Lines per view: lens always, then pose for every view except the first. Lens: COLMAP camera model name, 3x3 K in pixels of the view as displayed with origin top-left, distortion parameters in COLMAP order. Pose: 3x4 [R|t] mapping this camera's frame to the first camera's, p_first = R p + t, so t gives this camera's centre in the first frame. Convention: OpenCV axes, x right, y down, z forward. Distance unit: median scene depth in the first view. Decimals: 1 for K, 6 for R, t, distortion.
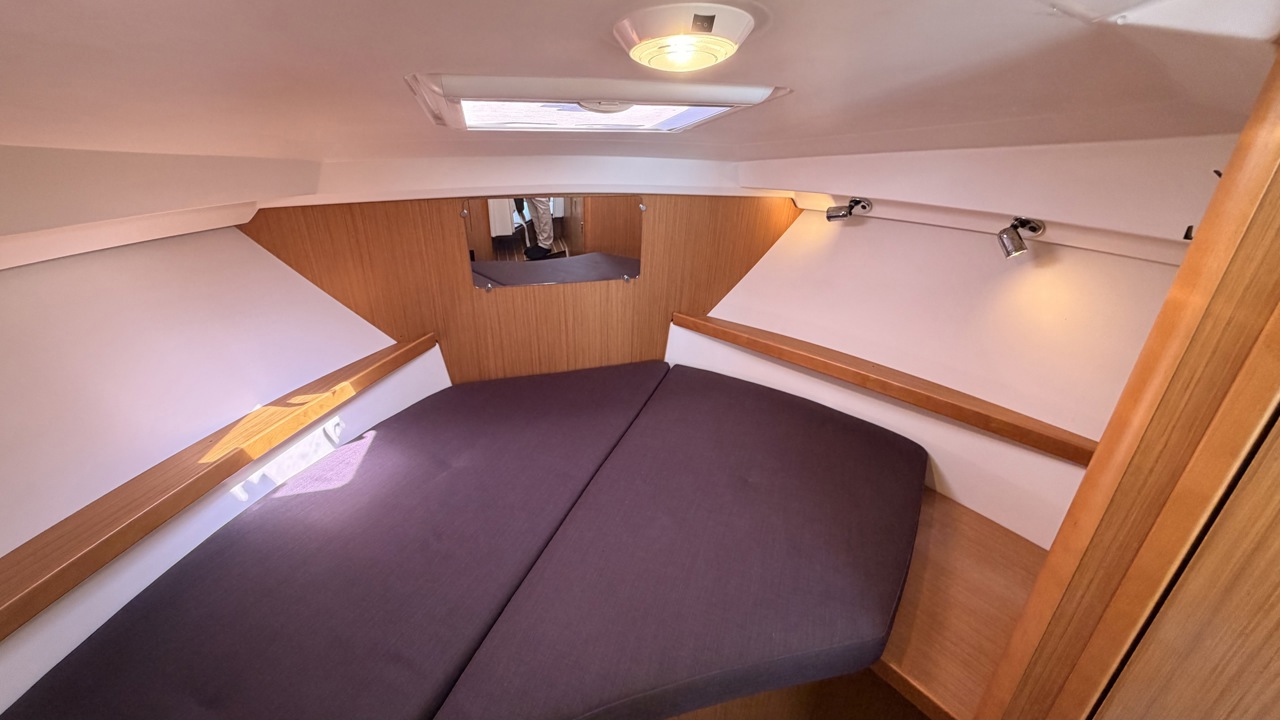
lens RADIAL K [[509.7, 0, 635.0], [0, 509.7, 359.3], [0, 0, 1]] dist [0.000150, -0.000197]
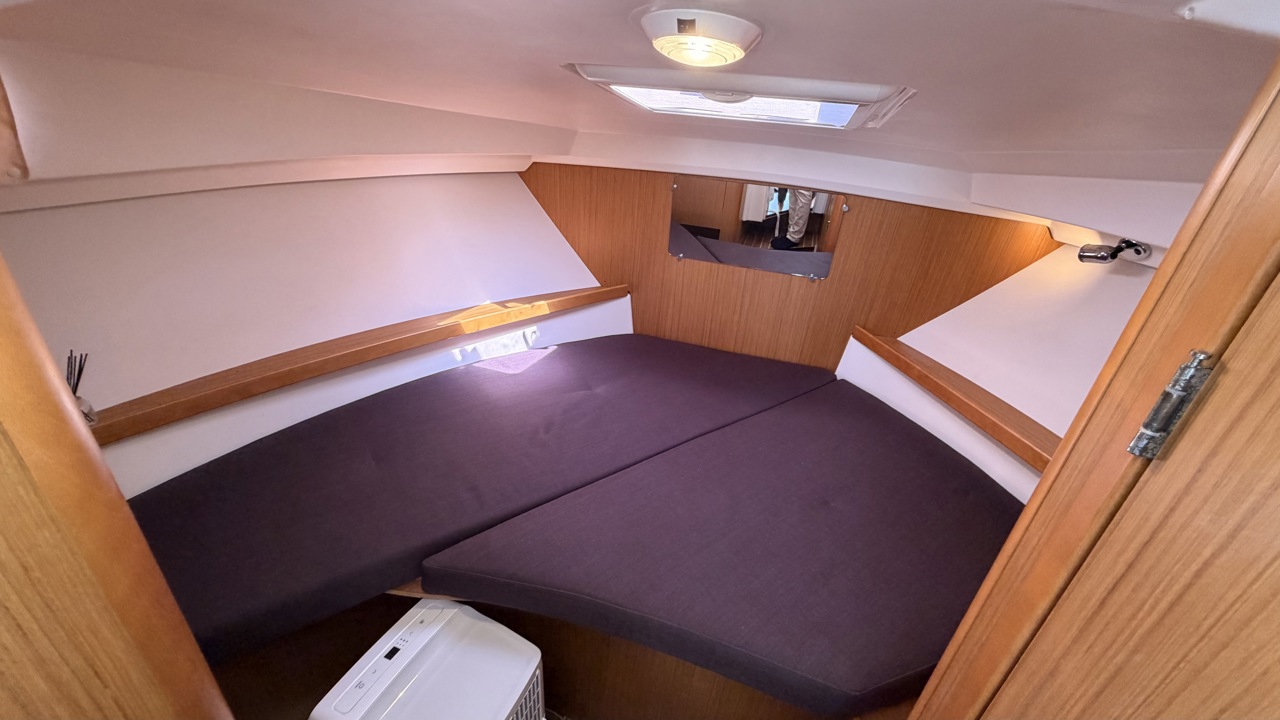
lens RADIAL K [[504.9, 0, 633.3], [0, 504.9, 358.3], [0, 0, 1]] dist [0.001275, -0.000072]
pose [[0.832521, 0.296208, -0.468155, 0.209100], [-0.287591, 0.953347, 0.091771, -0.000226], [0.473497, 0.058236, 0.878868, -0.009239]]
